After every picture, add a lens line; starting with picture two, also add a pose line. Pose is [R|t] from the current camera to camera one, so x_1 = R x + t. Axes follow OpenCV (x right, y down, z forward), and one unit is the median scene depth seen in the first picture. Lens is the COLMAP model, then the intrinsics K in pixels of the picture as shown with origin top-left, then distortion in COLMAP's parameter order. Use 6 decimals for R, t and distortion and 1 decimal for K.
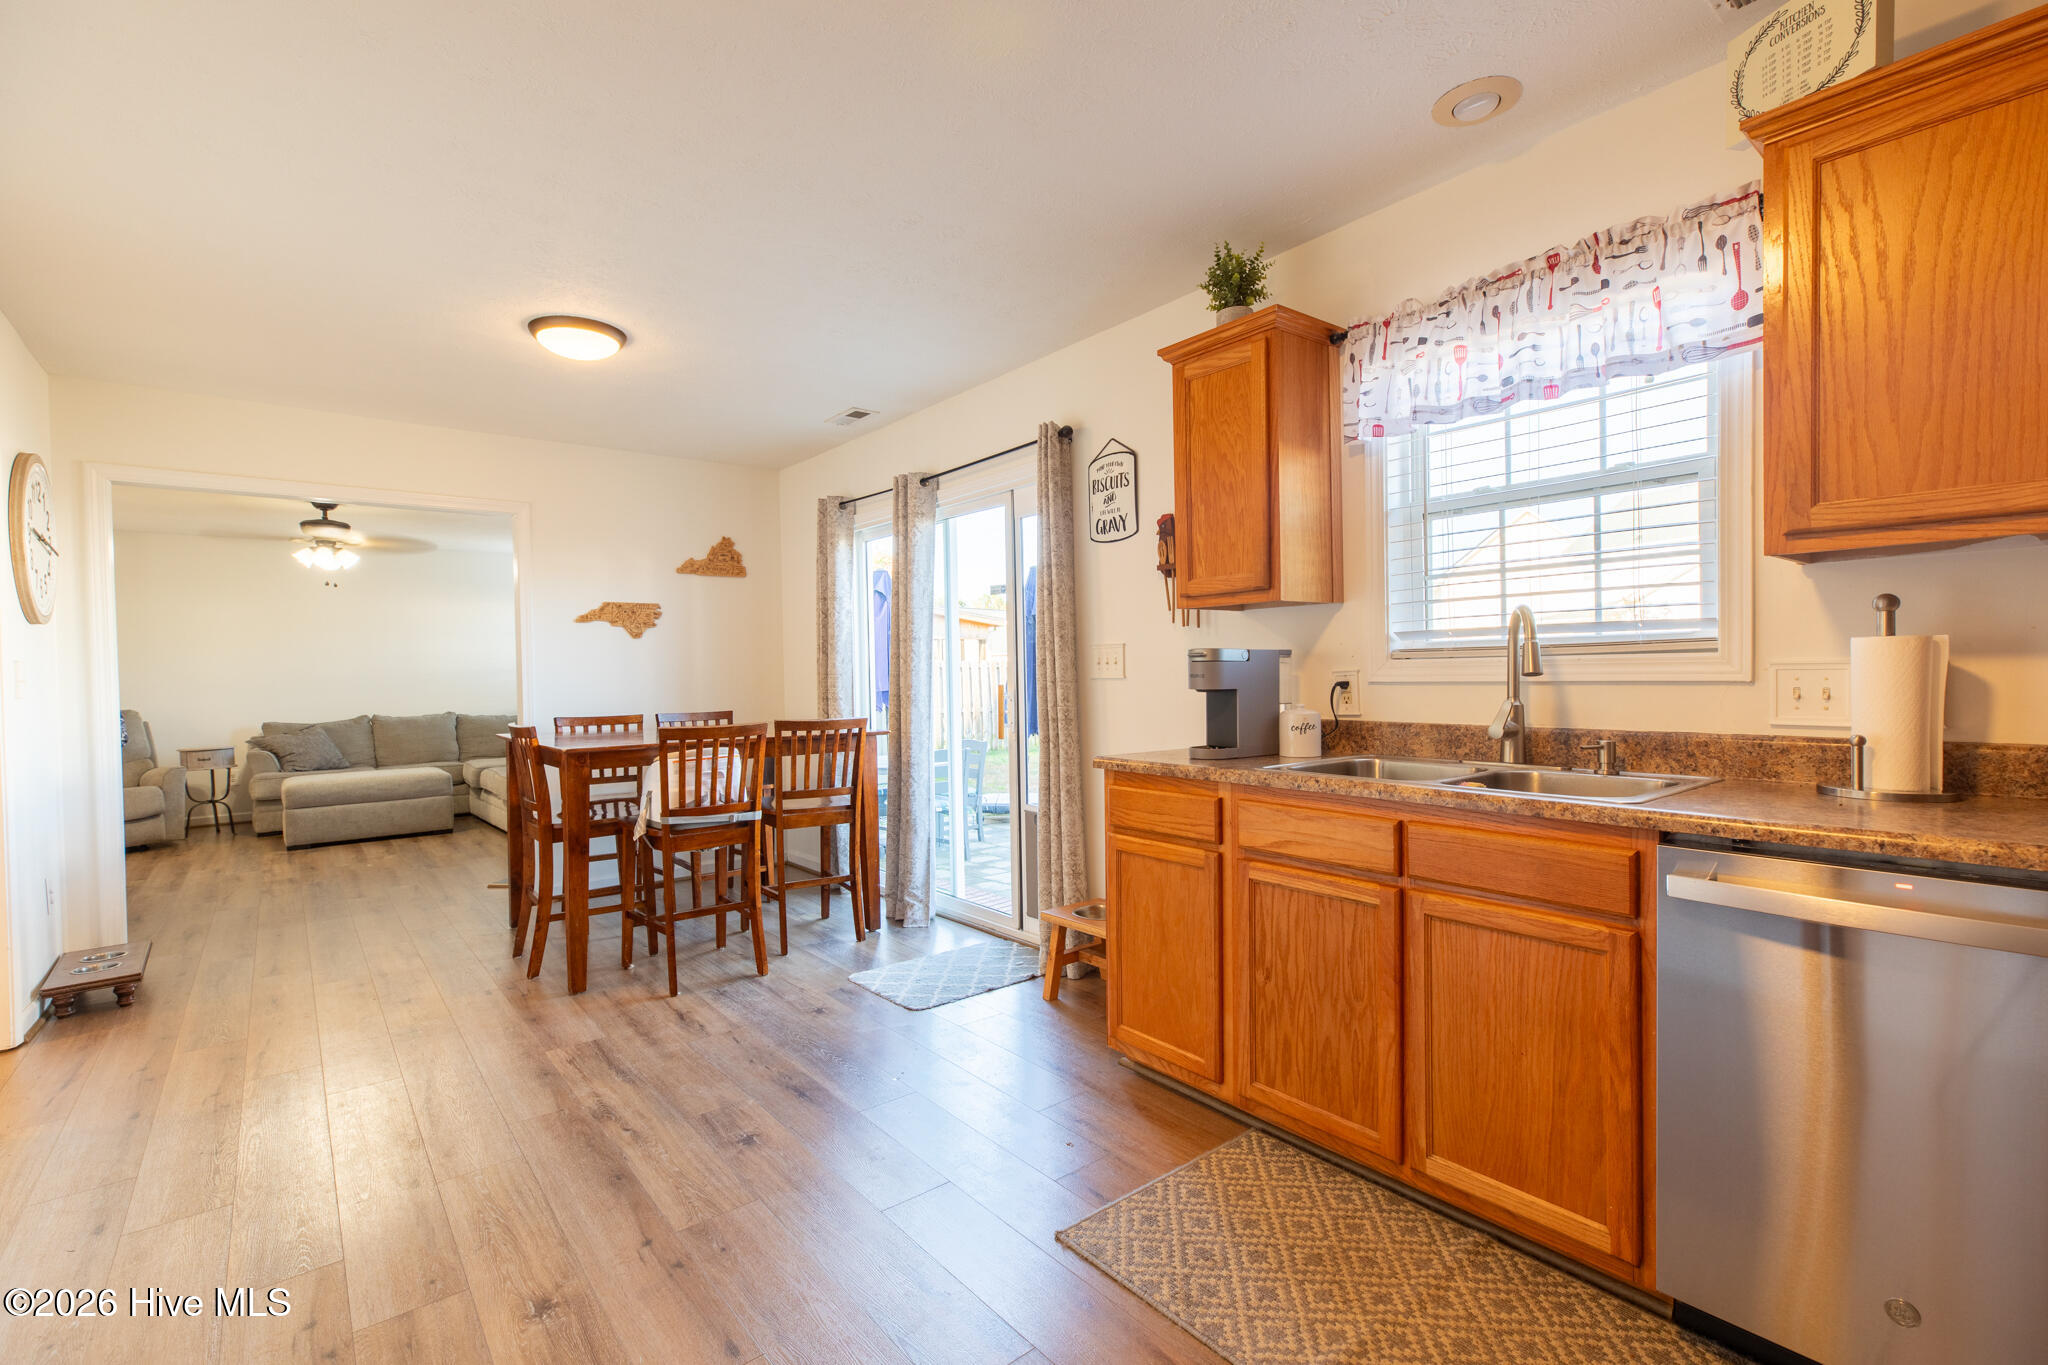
lens RADIAL K [[930.3, 0, 1033.1], [0, 930.3, 681.2], [0, 0, 1]] dist [0.001327, 0.002726]
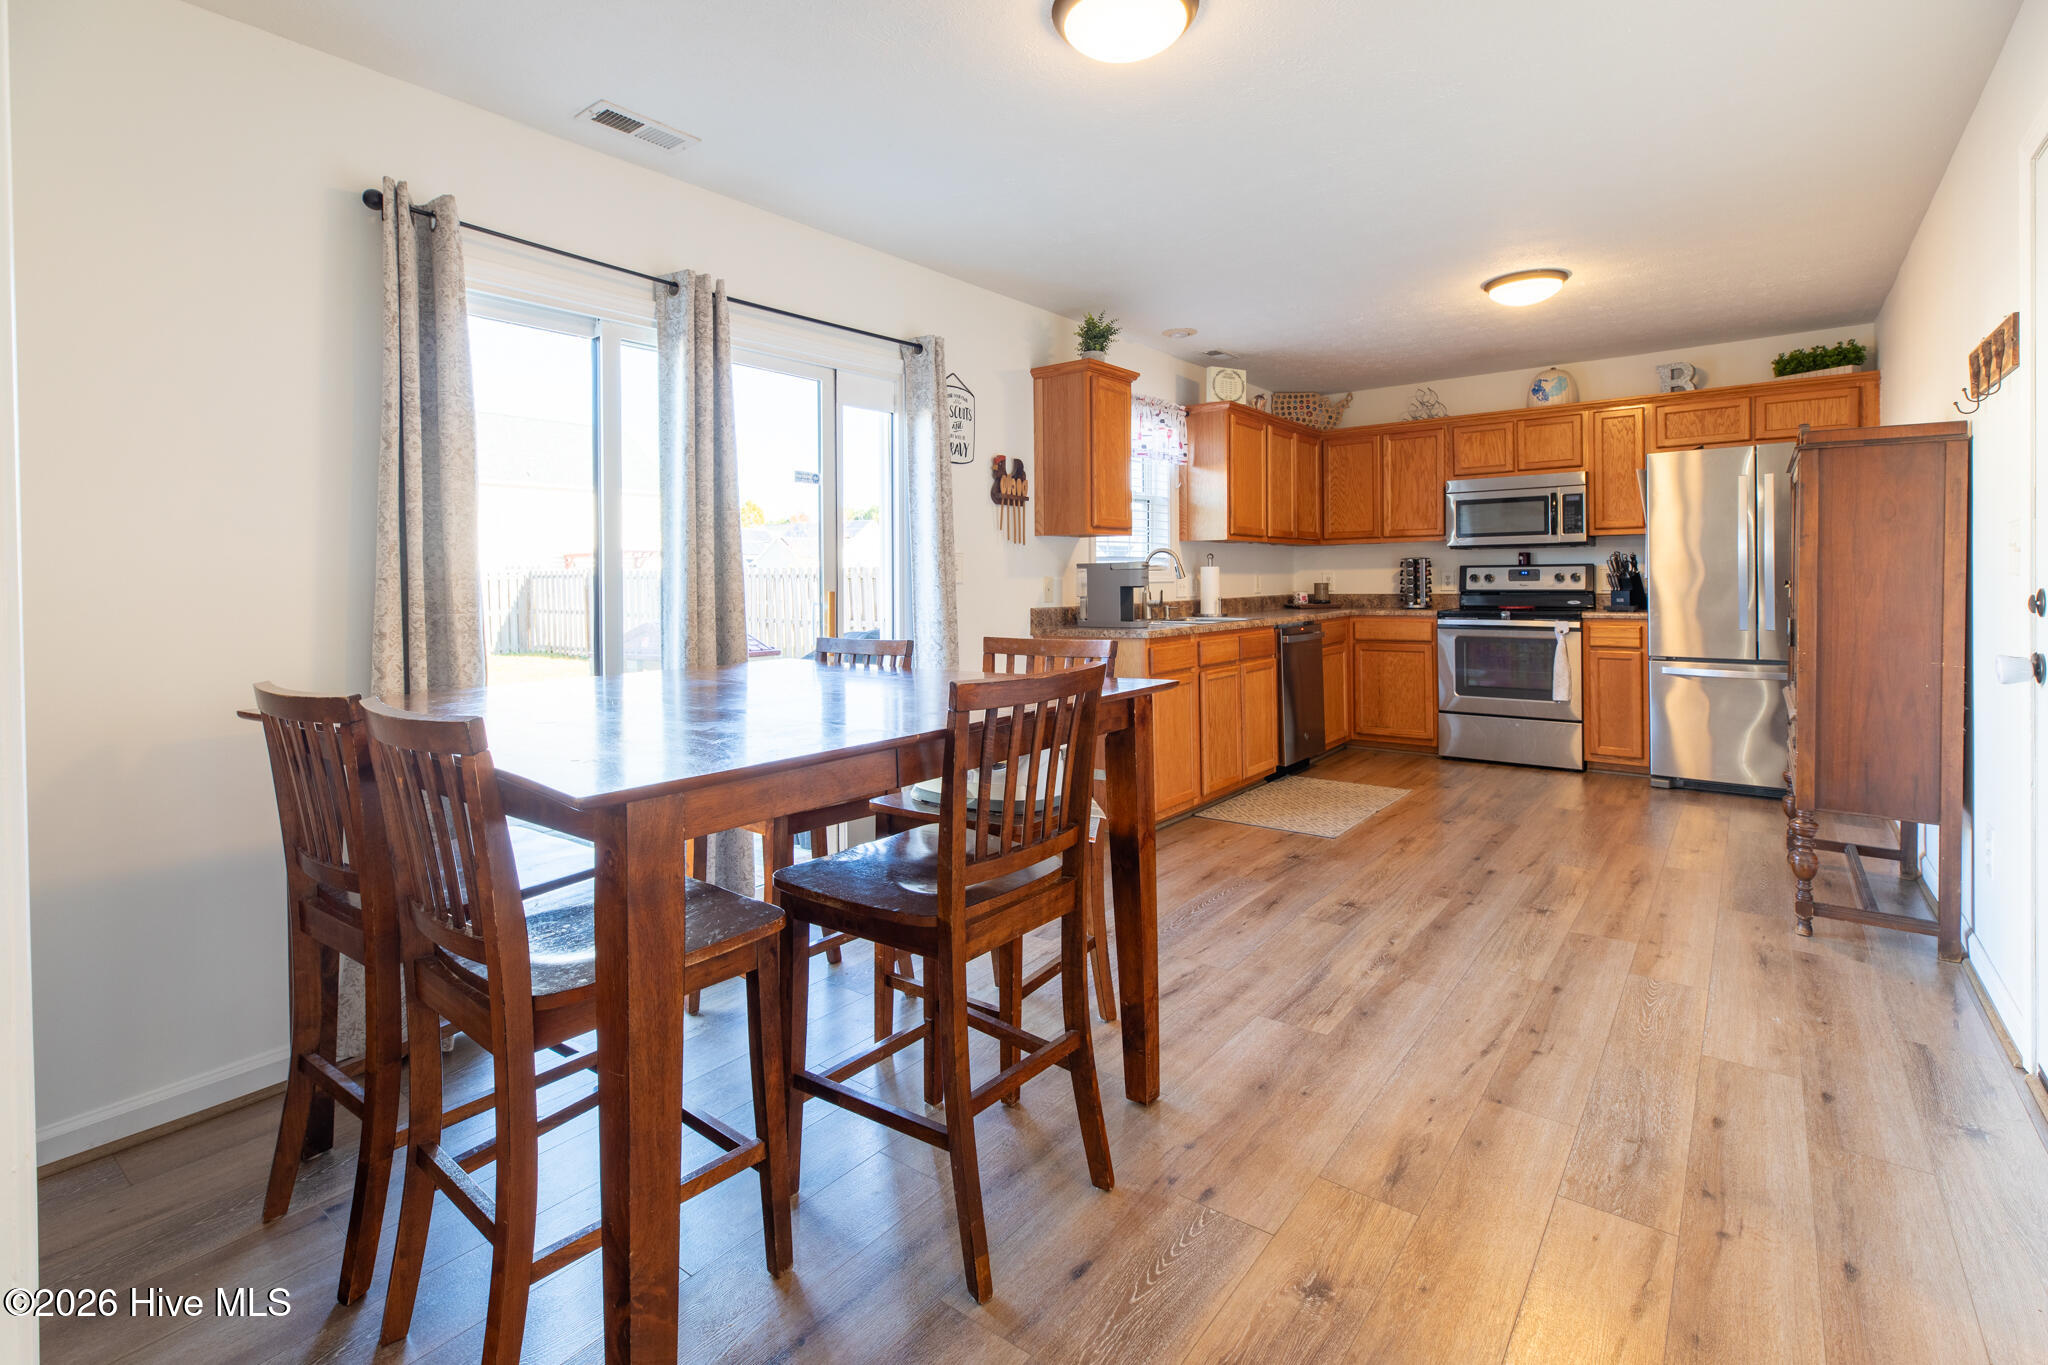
lens RADIAL K [[930.3, 0, 996.8], [0, 930.3, 583.3], [0, 0, 1]] dist [0.001327, 0.002726]
pose [[-0.202406, 0.016242, 0.979167, -1.429484], [0.029177, 0.999519, -0.010548, 0.013713], [-0.978867, 0.026434, -0.202782, 1.629247]]
